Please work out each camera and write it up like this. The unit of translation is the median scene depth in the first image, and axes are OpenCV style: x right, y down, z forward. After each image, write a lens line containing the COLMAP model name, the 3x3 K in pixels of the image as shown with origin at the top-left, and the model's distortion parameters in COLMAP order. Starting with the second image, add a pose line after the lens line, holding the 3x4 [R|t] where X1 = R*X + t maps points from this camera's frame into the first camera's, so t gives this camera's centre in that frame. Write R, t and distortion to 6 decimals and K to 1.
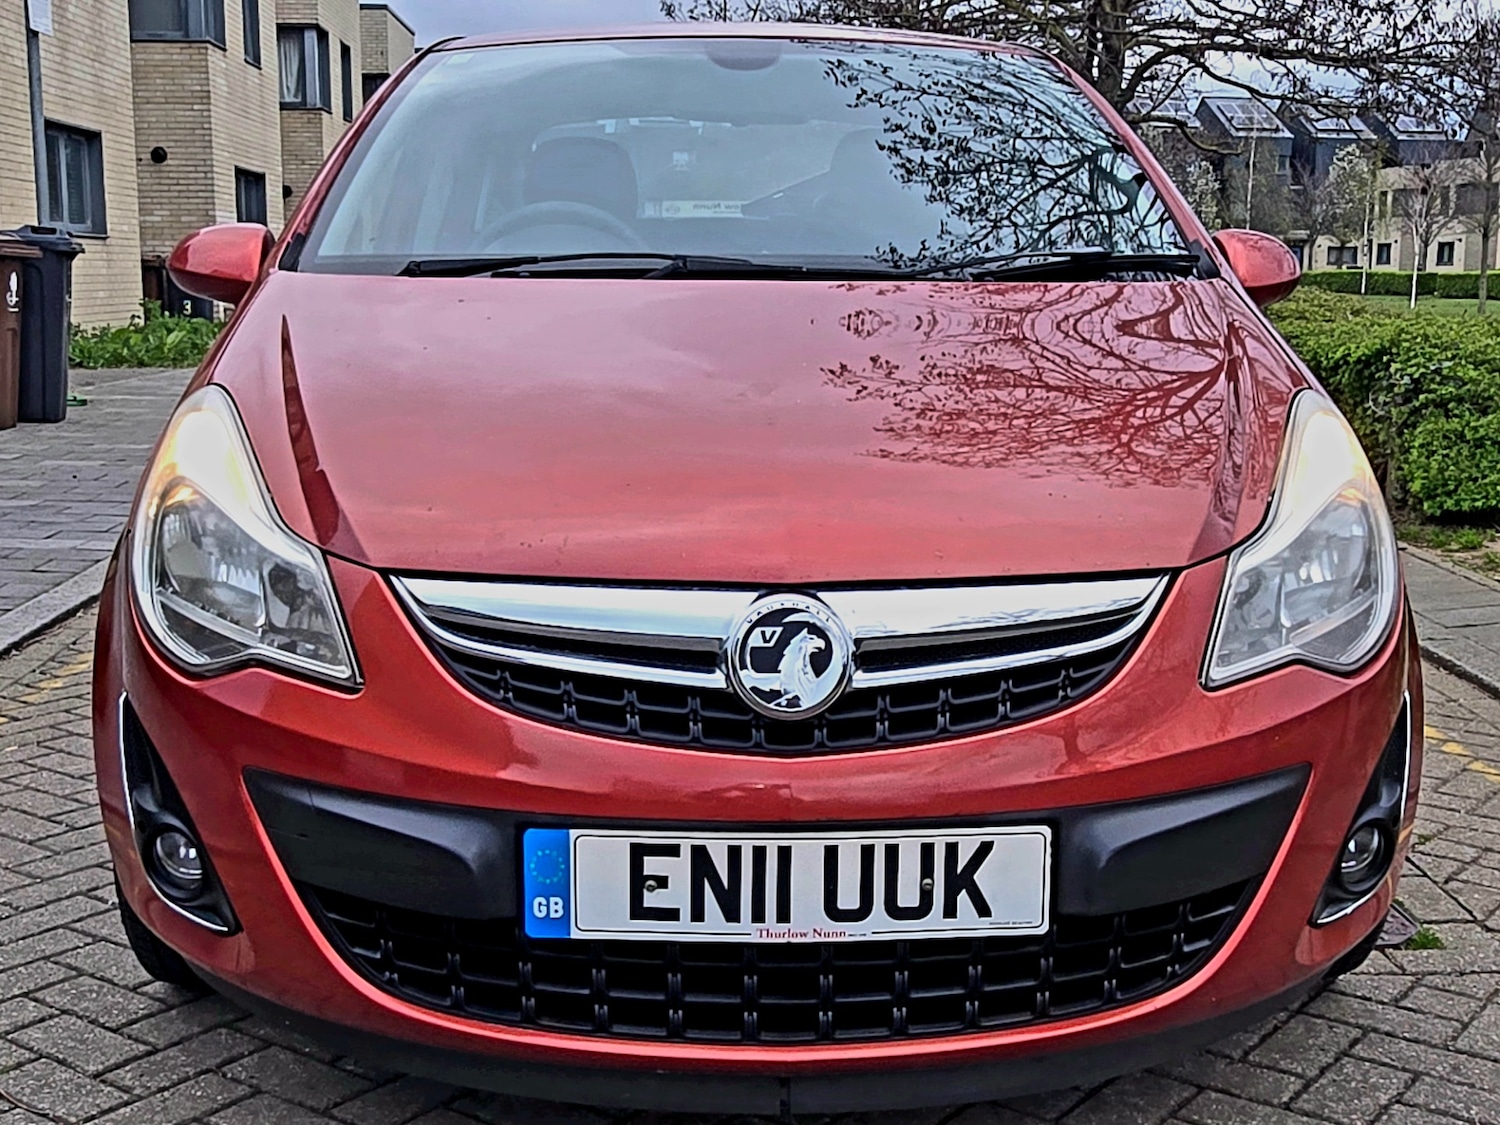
lens RADIAL K [[1839.7, 0, 808.0], [0, 1839.7, 565.5], [0, 0, 1]] dist [0.001265, -0.024313]
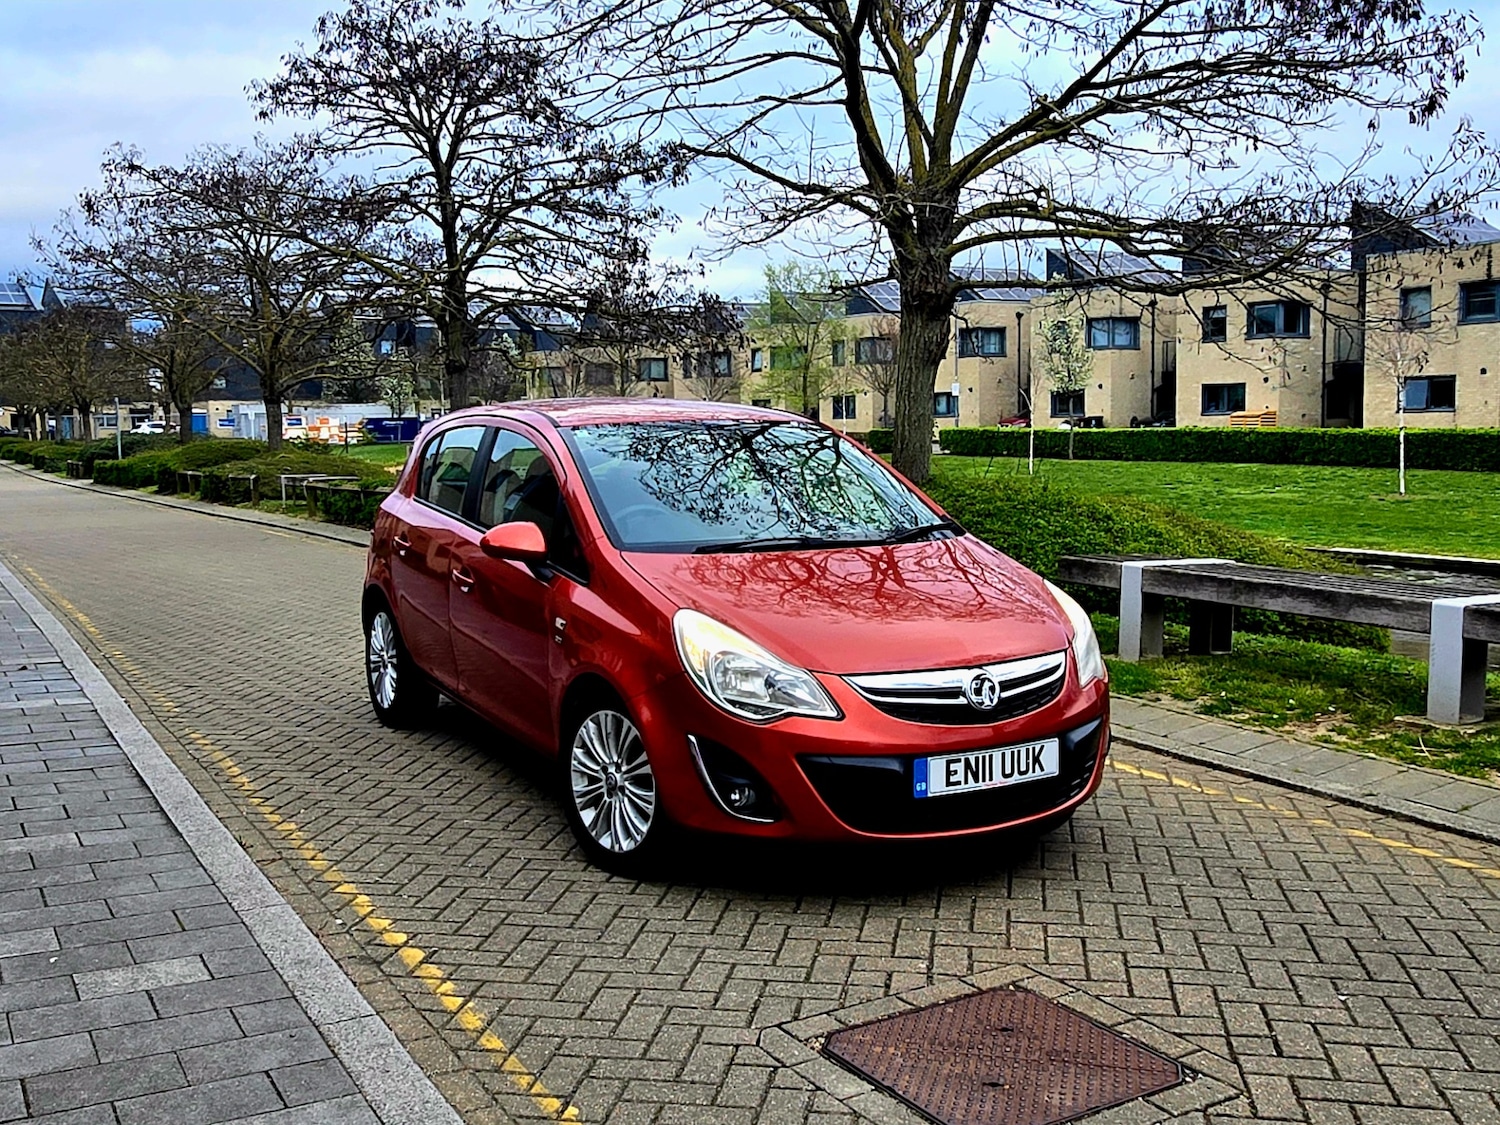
lens RADIAL K [[1376.3, 0, 755.5], [0, 1376.3, 568.0], [0, 0, 1]] dist [-0.001090, -0.002780]
pose [[0.895803, -0.061147, 0.440226, -1.235901], [0.087507, 0.995368, -0.039809, -0.084757], [-0.435752, 0.074183, 0.897004, -0.789459]]
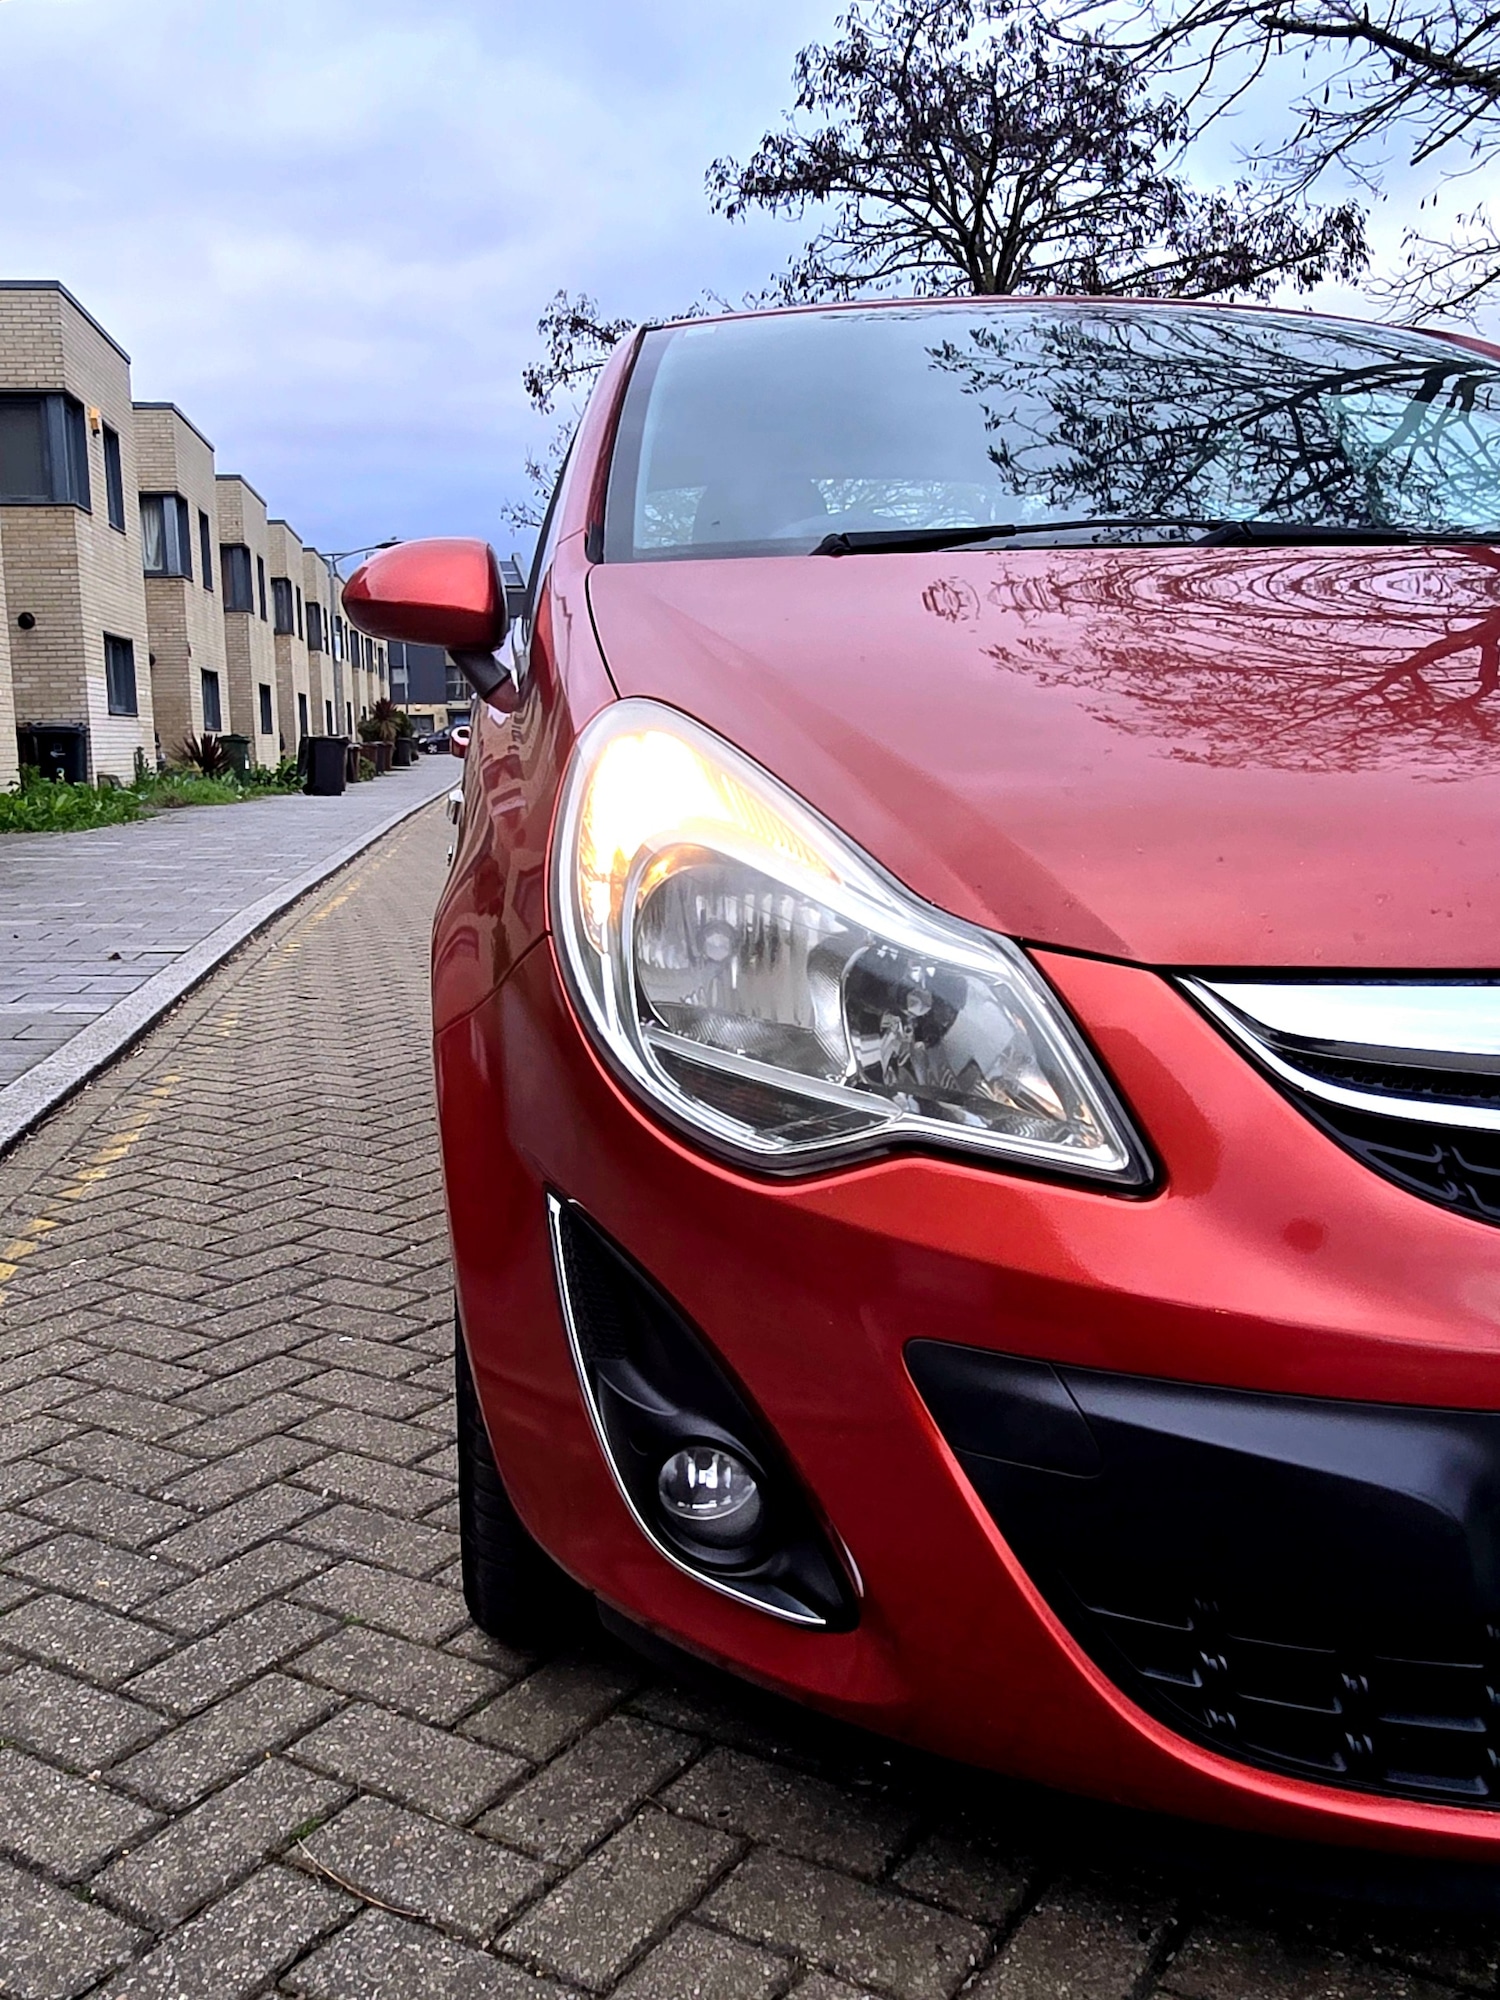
lens RADIAL K [[1772.9, 0, 751.9], [0, 1772.9, 989.8], [0, 0, 1]] dist [0.007613, -0.014072]
pose [[0.997737, -0.032727, 0.058731, -0.386721], [0.033682, 0.999315, -0.015336, 0.012634], [-0.058189, 0.017280, 0.998156, 0.483110]]
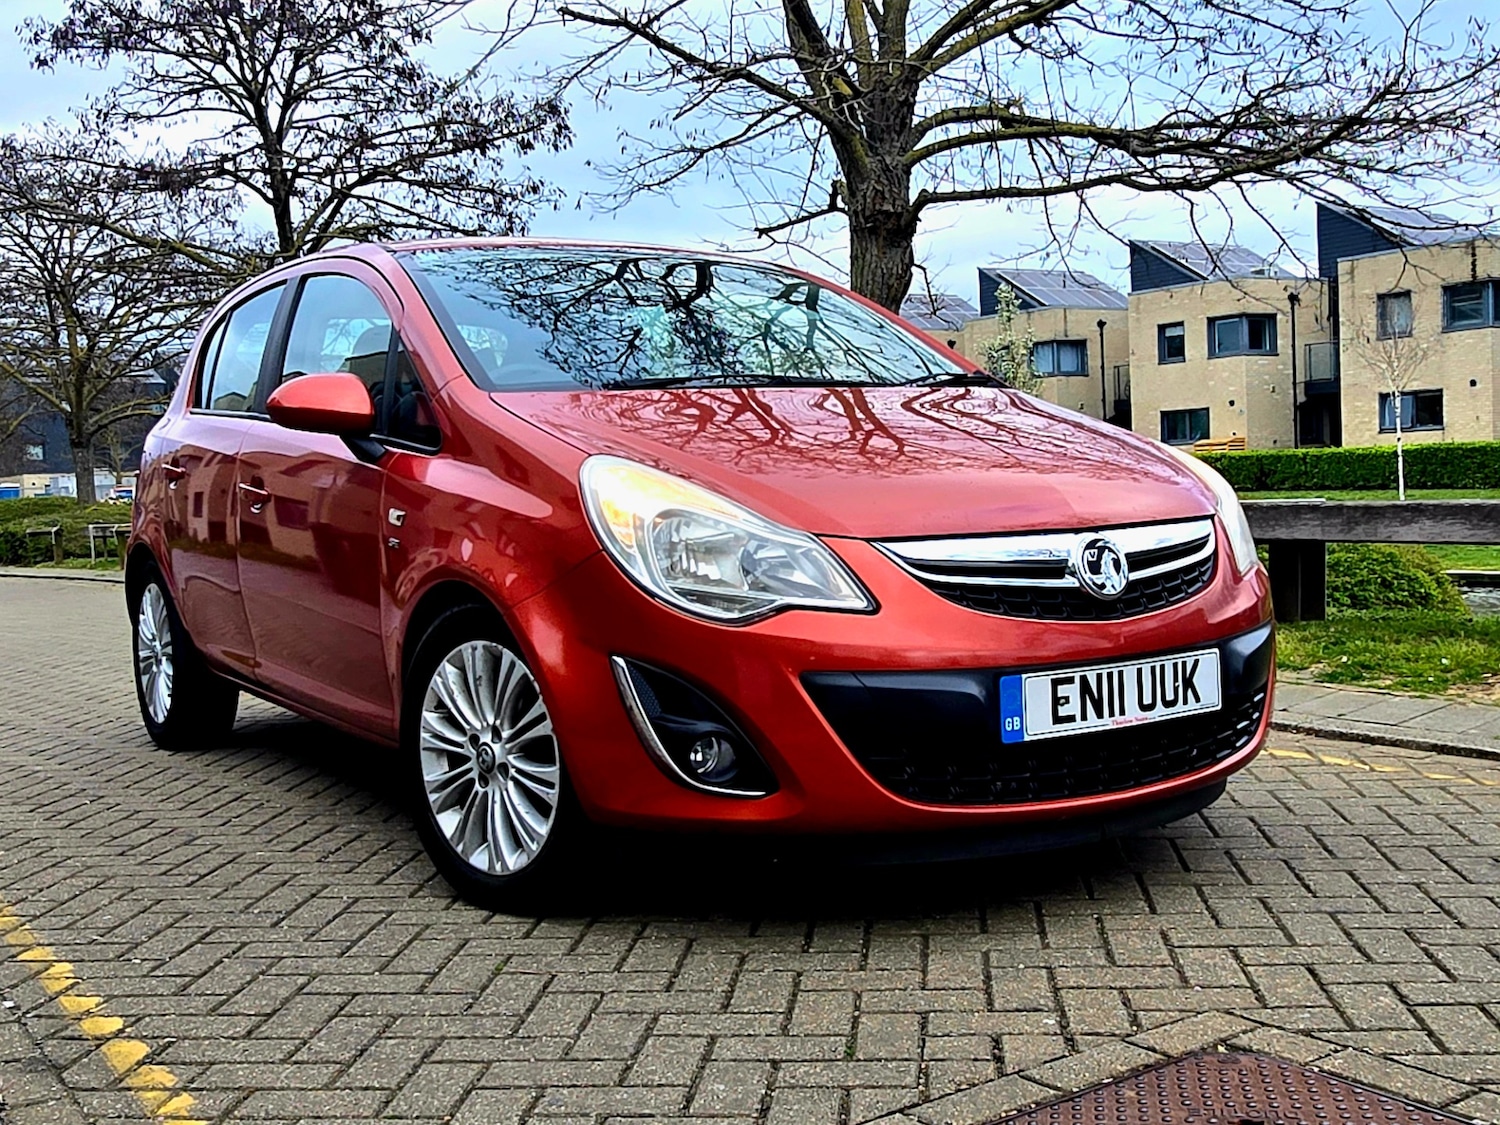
lens RADIAL K [[1564.2, 0, 747.8], [0, 1564.2, 600.9], [0, 0, 1]] dist [-0.000846, 0.010941]
pose [[0.867818, -0.081259, 0.490193, -0.998663], [0.126097, 0.990257, -0.059083, 0.123639], [-0.480616, 0.113085, 0.869609, -0.129702]]
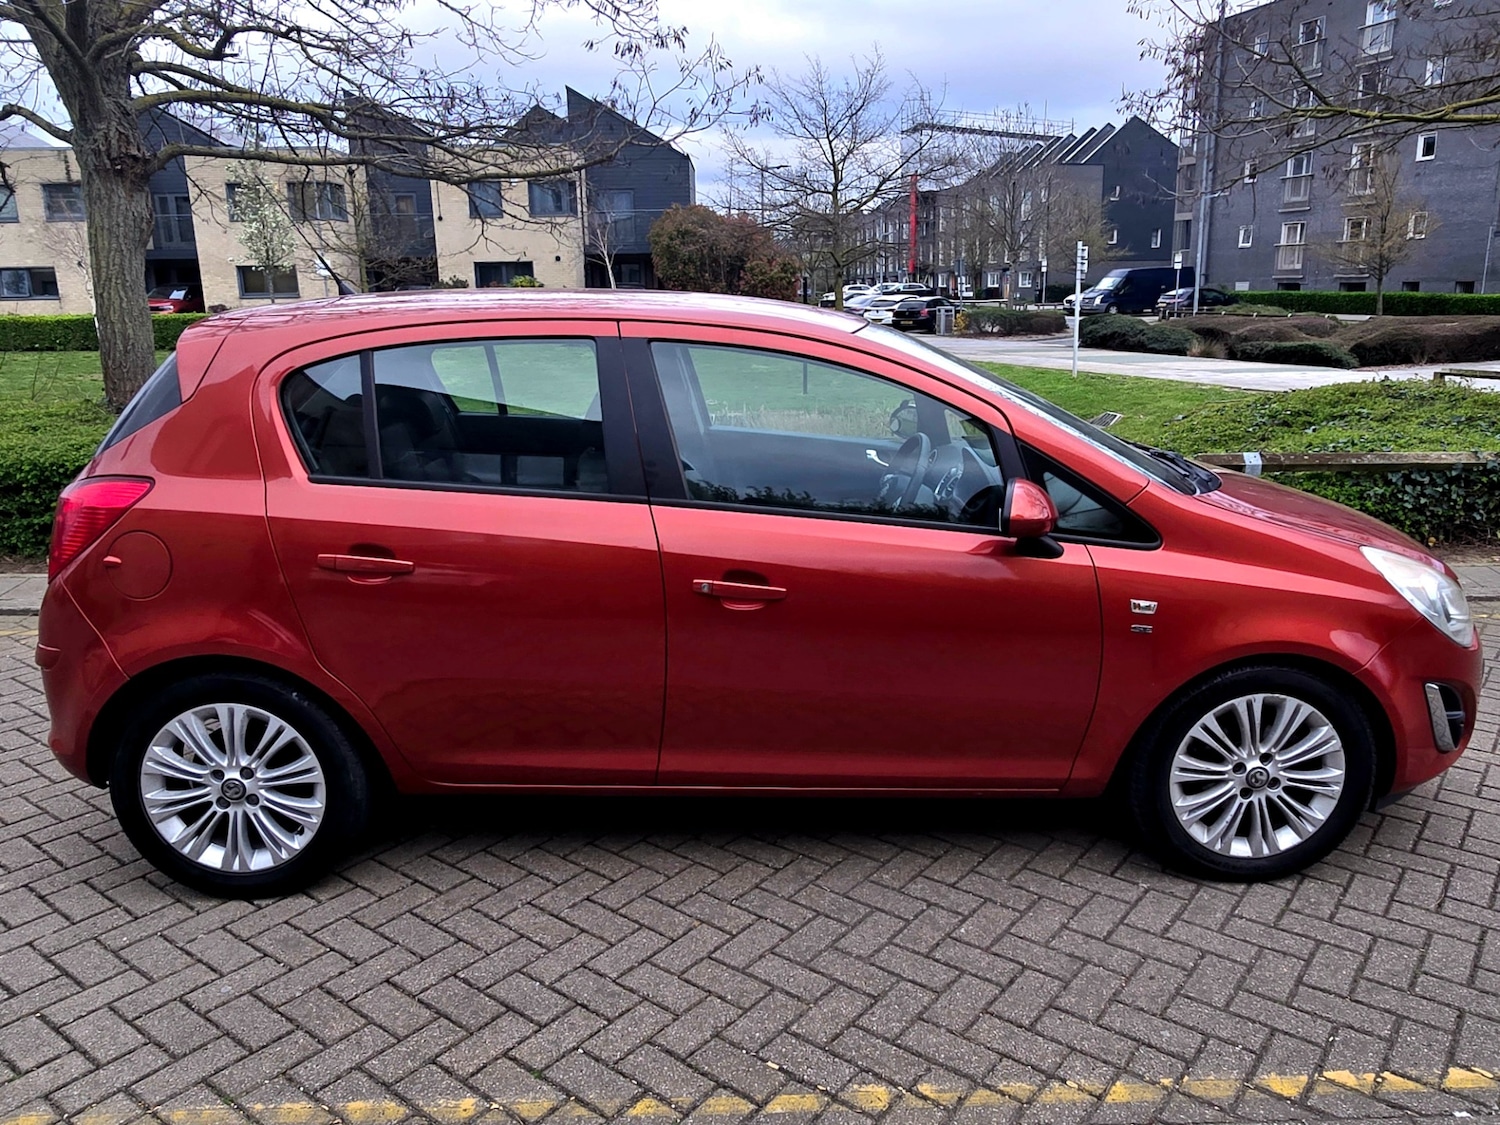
lens RADIAL K [[1119.4, 0, 750.0], [0, 1119.4, 562.5], [0, 0, 1]] dist [0.006443, 0.003254]
pose [[0.053229, -0.232119, 0.971230, -1.885157], [0.167011, 0.960979, 0.220516, -0.558995], [-0.984517, 0.150469, 0.089919, 1.865602]]
